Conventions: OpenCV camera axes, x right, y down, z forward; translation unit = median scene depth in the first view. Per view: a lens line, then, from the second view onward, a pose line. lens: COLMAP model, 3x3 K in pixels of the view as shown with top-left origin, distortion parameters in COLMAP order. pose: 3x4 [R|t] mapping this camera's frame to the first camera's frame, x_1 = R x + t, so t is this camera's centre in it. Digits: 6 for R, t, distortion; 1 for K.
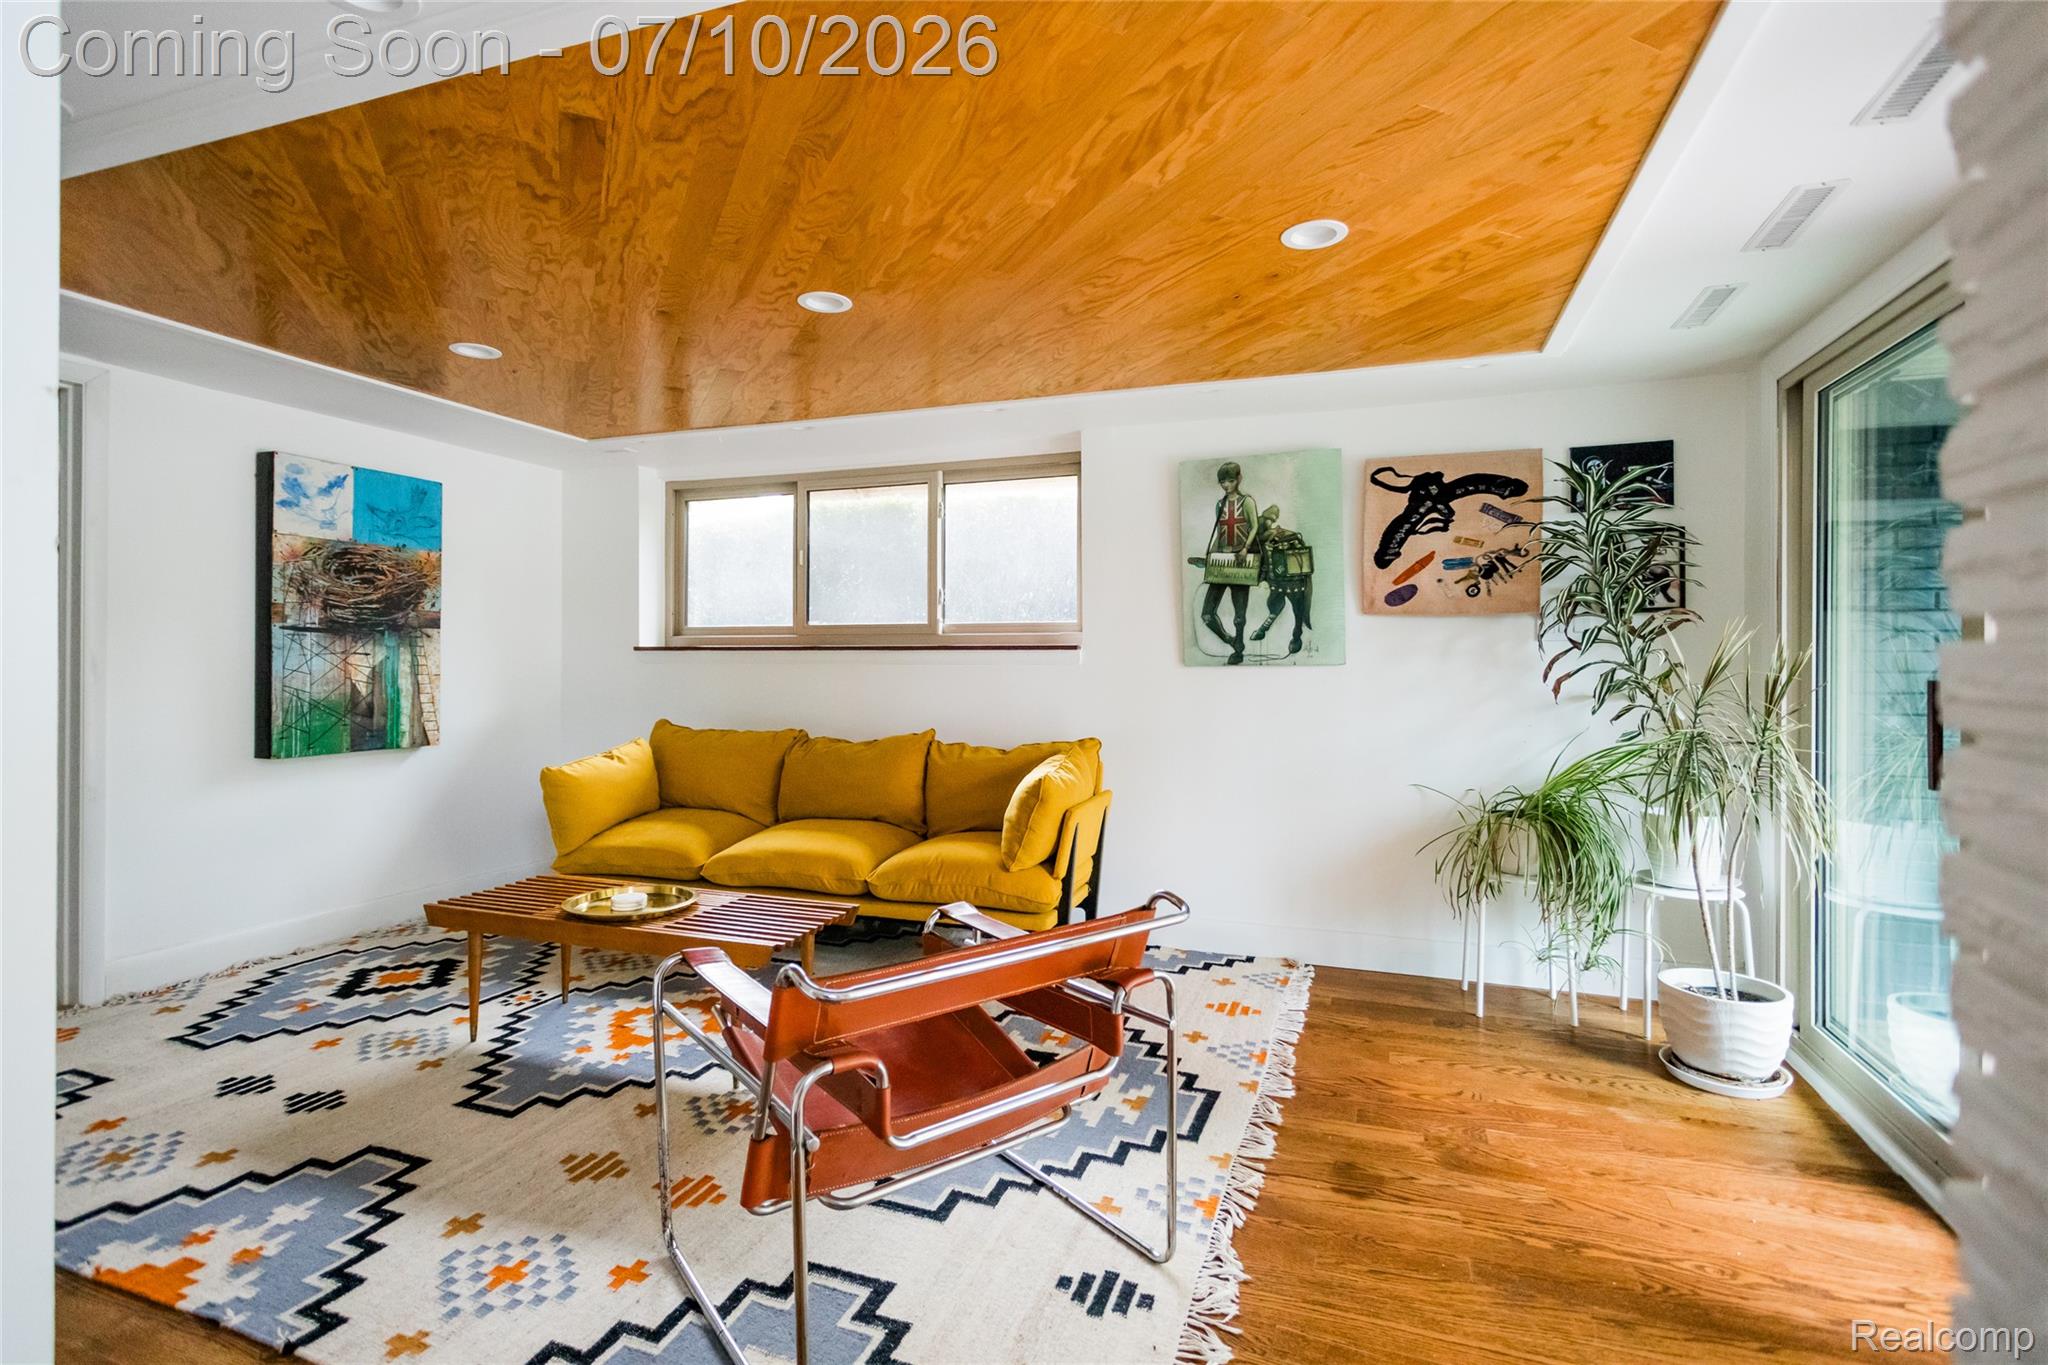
lens RADIAL K [[982.3, 0, 1018.8], [0, 982.3, 647.2], [0, 0, 1]] dist [-0.001421, -0.000277]
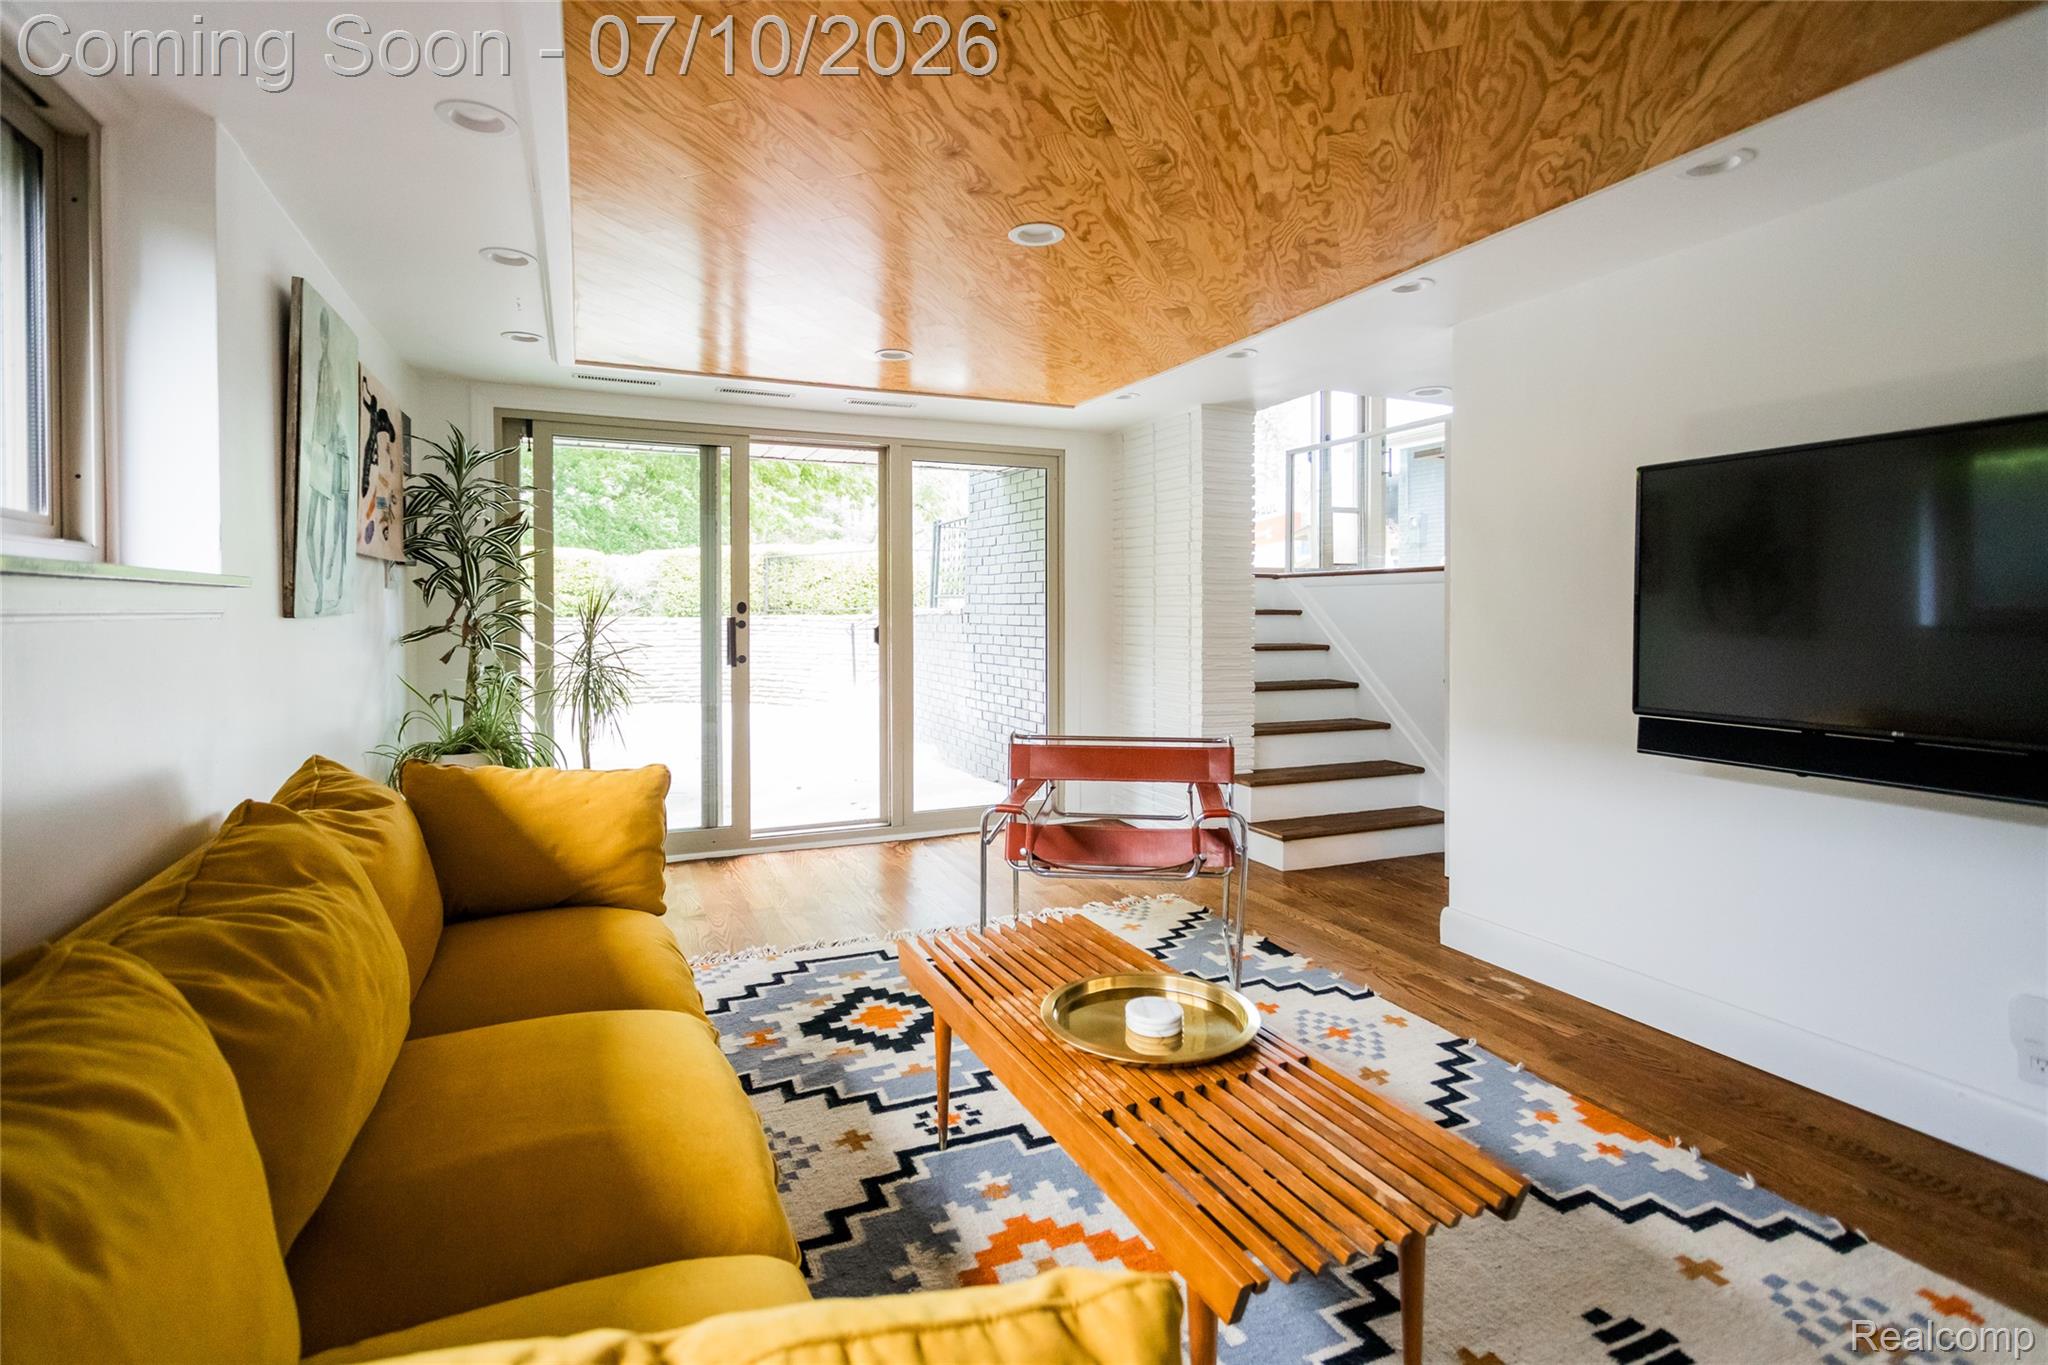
lens RADIAL K [[982.3, 0, 1007.1], [0, 982.3, 619.7], [0, 0, 1]] dist [-0.001421, -0.000277]
pose [[-0.695527, -0.010102, 0.718429, -1.055638], [-0.007568, 0.999949, 0.006734, 0.018351], [-0.718460, -0.000753, -0.695568, 2.051108]]
